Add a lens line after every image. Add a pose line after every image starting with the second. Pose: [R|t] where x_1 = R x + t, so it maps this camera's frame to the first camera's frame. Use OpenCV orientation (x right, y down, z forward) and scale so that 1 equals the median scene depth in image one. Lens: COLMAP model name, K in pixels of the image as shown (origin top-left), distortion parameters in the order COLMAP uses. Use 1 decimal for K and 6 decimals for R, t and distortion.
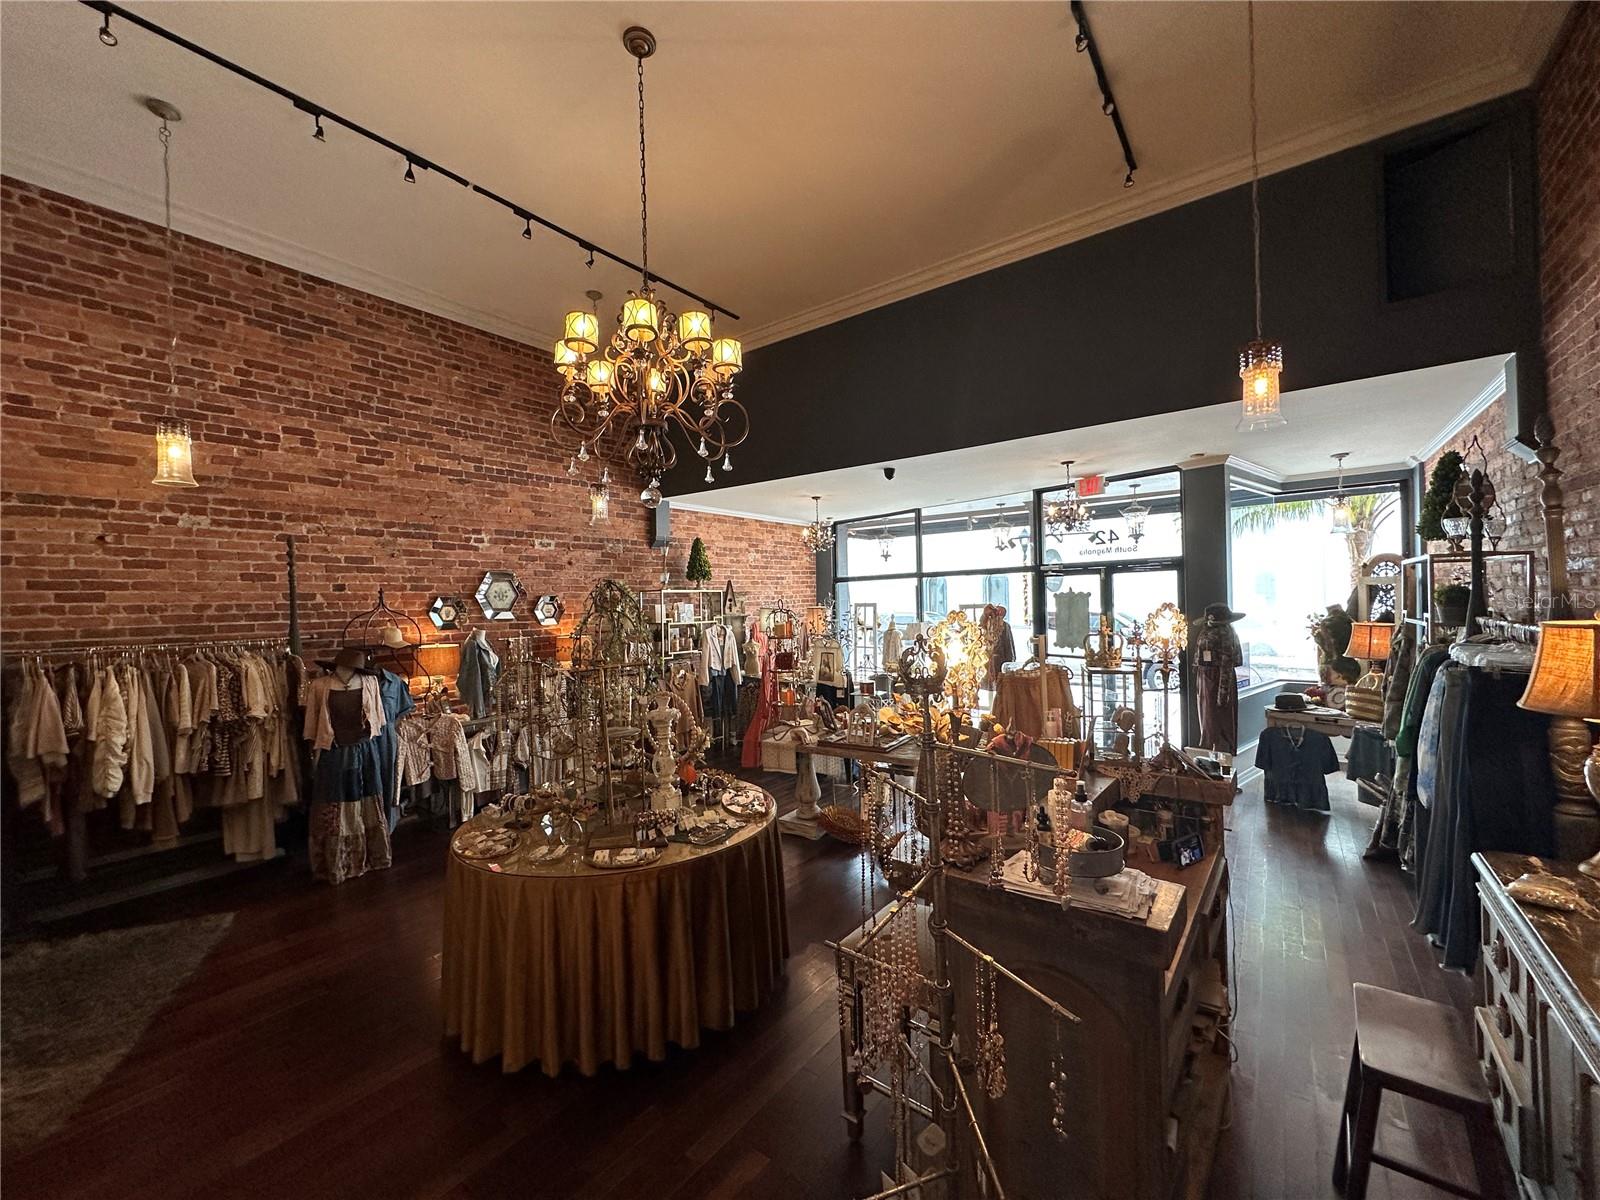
lens RADIAL K [[640.5, 0, 800.0], [0, 640.5, 600.0], [0, 0, 1]] dist [0.002913, 0.000635]
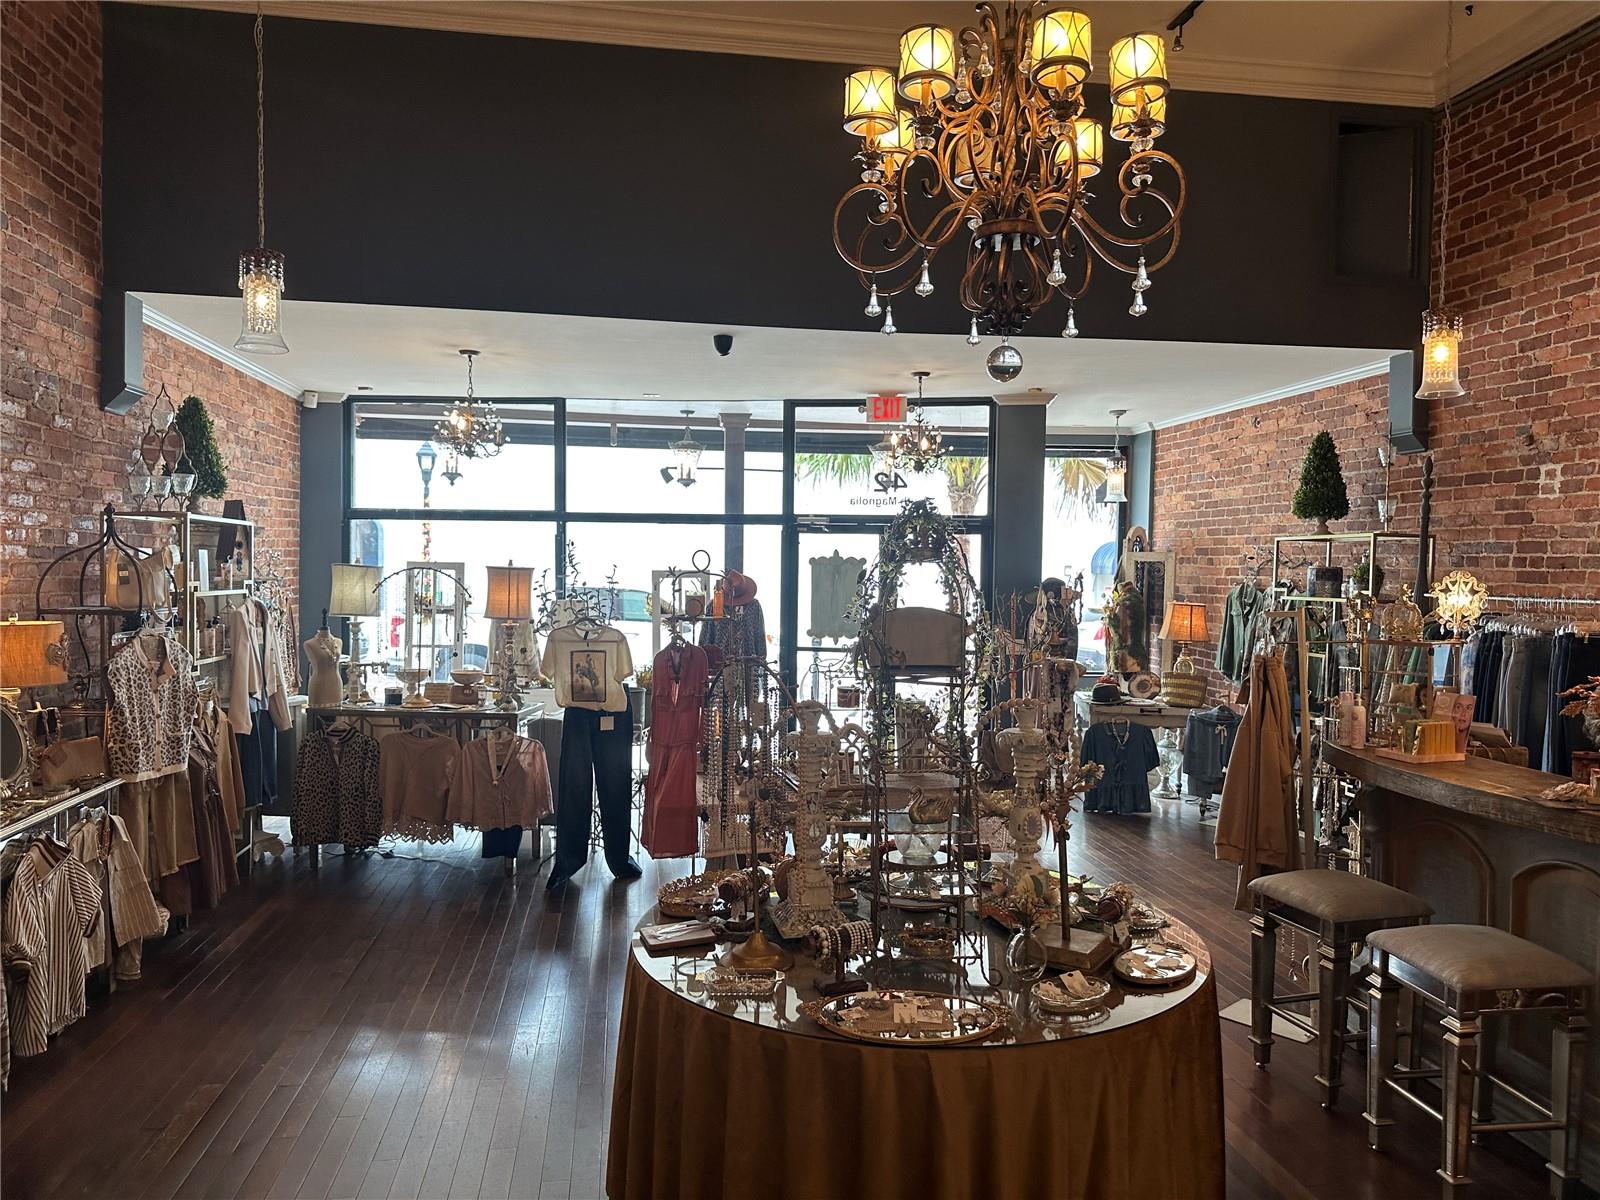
lens RADIAL K [[1130.4, 0, 800.0], [0, 1130.4, 600.0], [0, 0, 1]] dist [0.107456, -0.117994]
pose [[0.696988, 0.010367, 0.717008, -0.809446], [-0.030071, 0.999438, 0.014782, 0.029412], [-0.716452, -0.031864, 0.696908, 0.302036]]
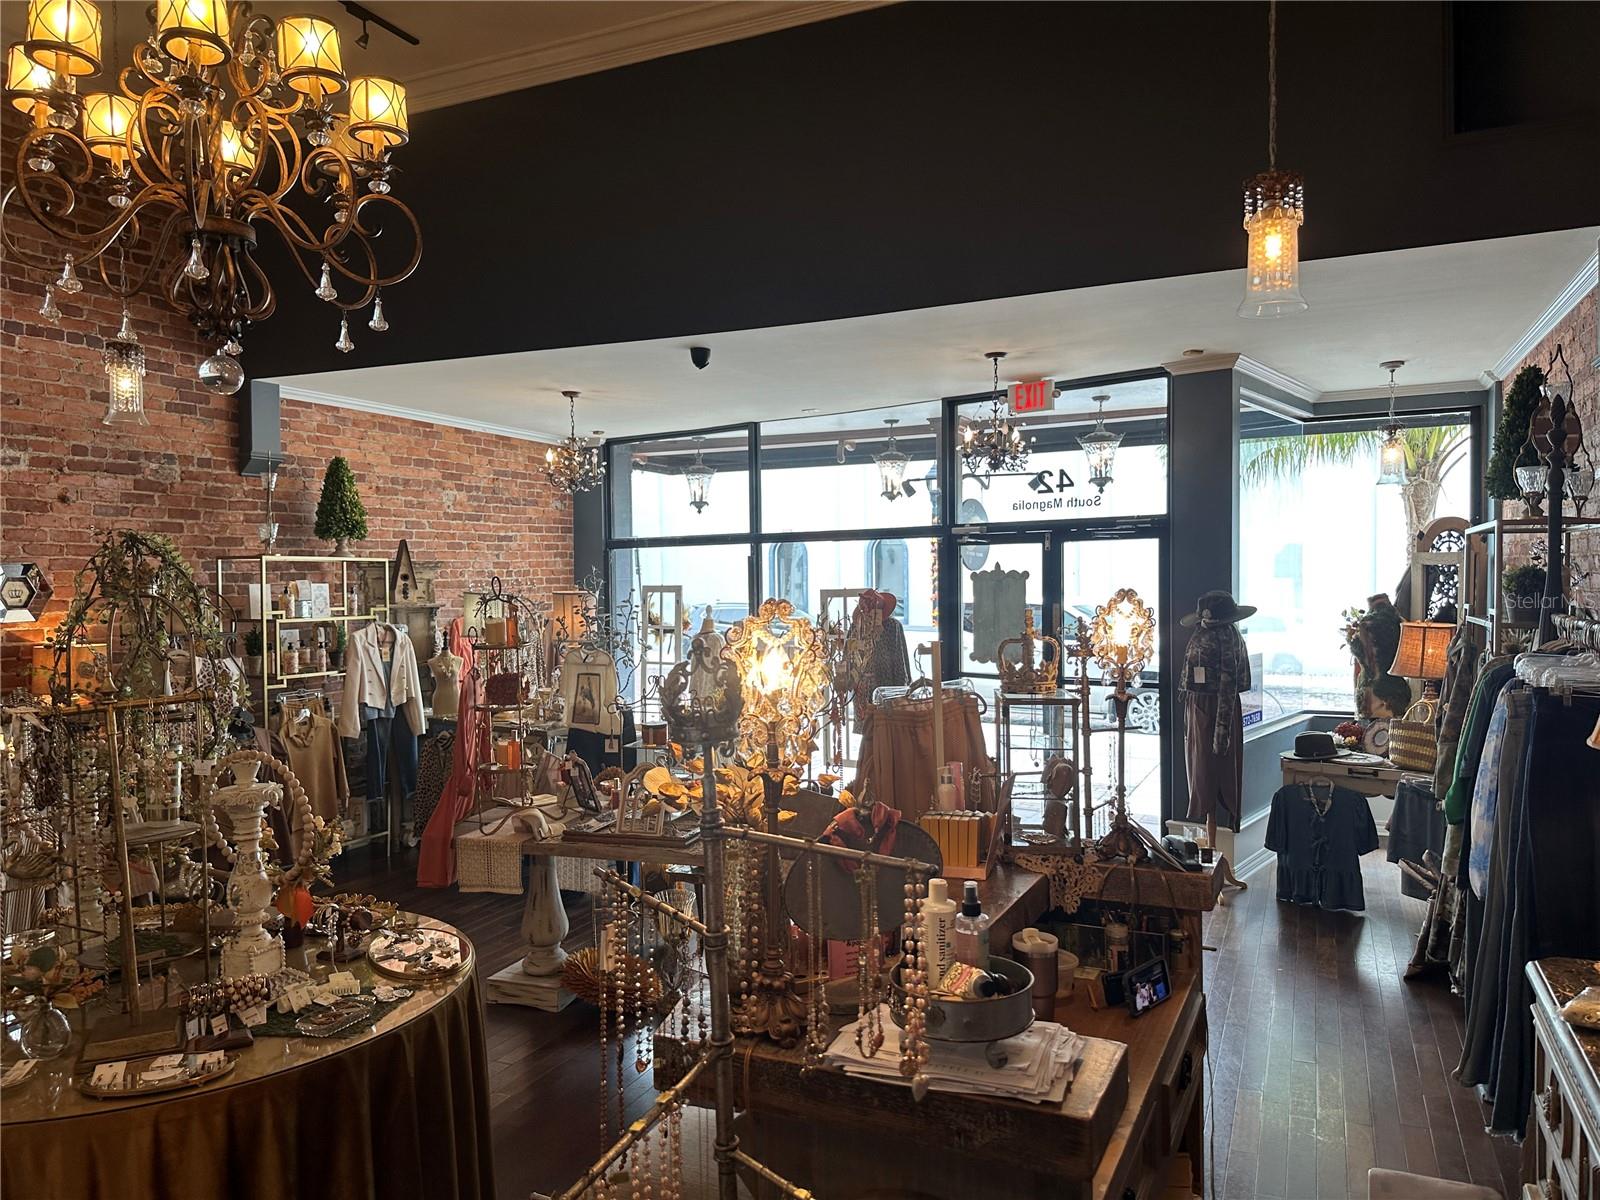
lens RADIAL K [[1127.4, 0, 806.6], [0, 1127.4, 607.8], [0, 0, 1]] dist [0.057907, -0.060504]
pose [[0.975758, 0.005922, 0.218772, 0.019775], [-0.011207, 0.999674, 0.022924, 0.000601], [-0.218565, -0.024820, 0.975507, 0.000719]]
